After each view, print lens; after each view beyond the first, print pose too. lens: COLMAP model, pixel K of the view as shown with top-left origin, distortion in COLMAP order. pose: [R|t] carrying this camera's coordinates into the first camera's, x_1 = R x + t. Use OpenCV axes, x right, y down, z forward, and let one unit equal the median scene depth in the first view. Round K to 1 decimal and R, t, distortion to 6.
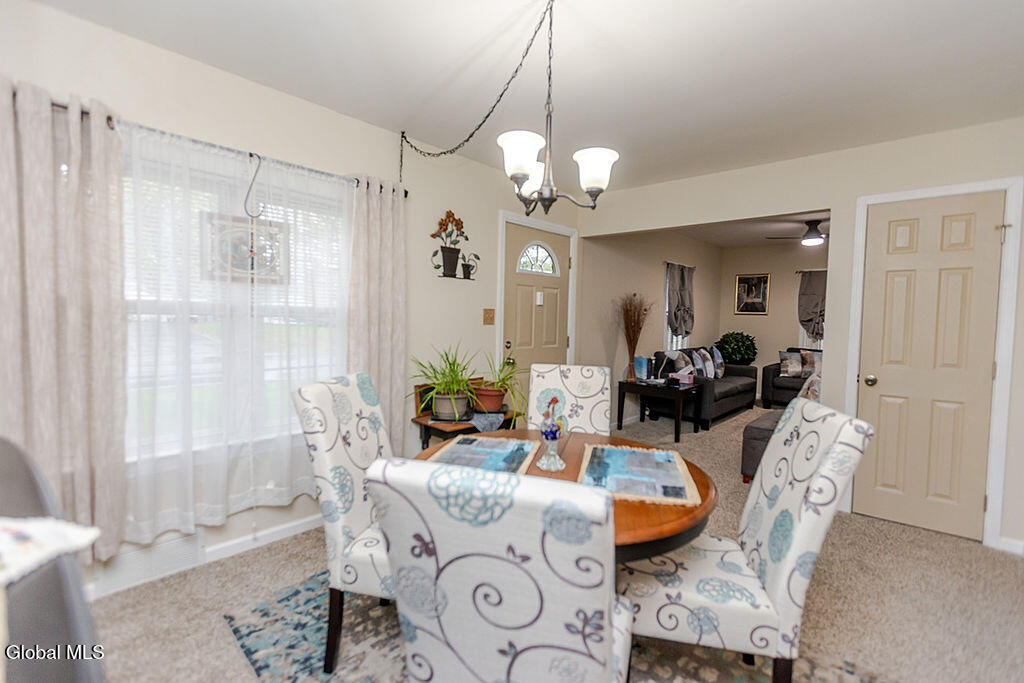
lens RADIAL K [[456.5, 0, 514.3], [0, 456.5, 338.7], [0, 0, 1]] dist [0.002937, -0.000218]
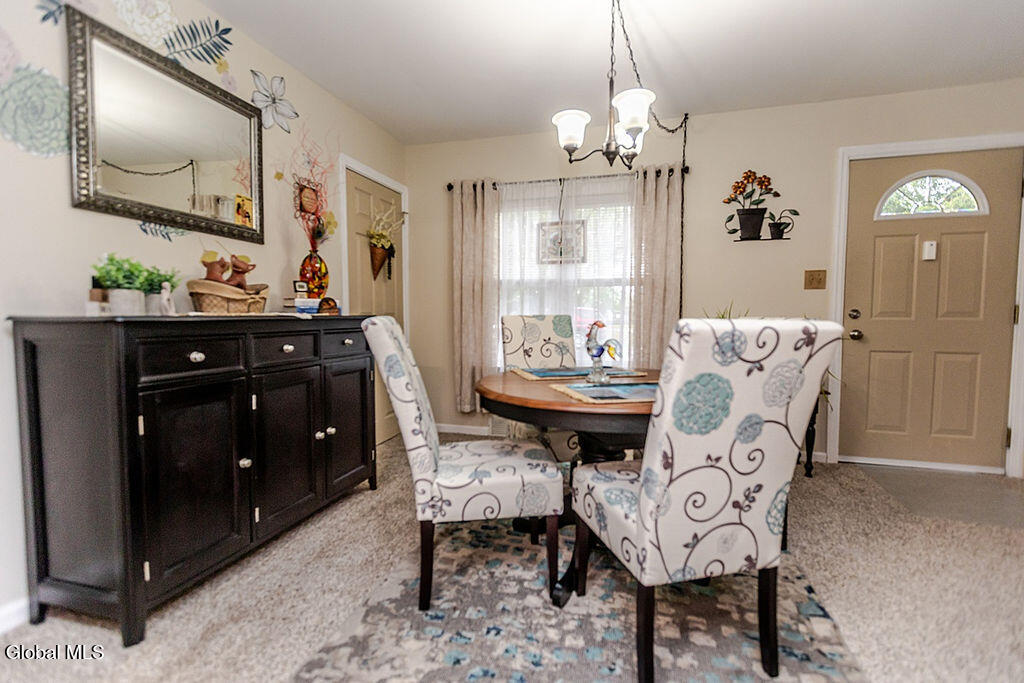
lens RADIAL K [[456.5, 0, 513.2], [0, 456.5, 339.0], [0, 0, 1]] dist [0.002937, -0.000218]
pose [[0.451012, 0.031003, -0.891979, 0.522949], [-0.035272, 0.999235, 0.016896, 0.078424], [0.891820, 0.023841, 0.451761, 0.133466]]
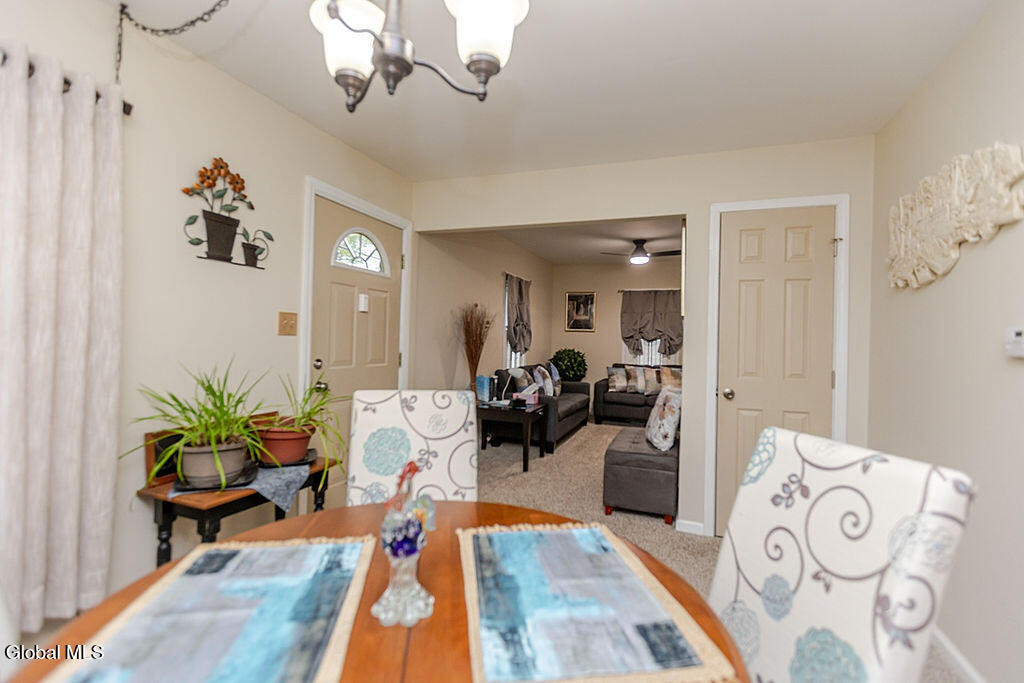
lens RADIAL K [[456.5, 0, 514.9], [0, 456.5, 339.0], [0, 0, 1]] dist [0.002937, -0.000218]
pose [[0.926695, 0.003714, 0.375797, 0.004320], [0.013149, 0.999019, -0.042298, 0.010609], [-0.375585, 0.044139, 0.925736, 0.258100]]
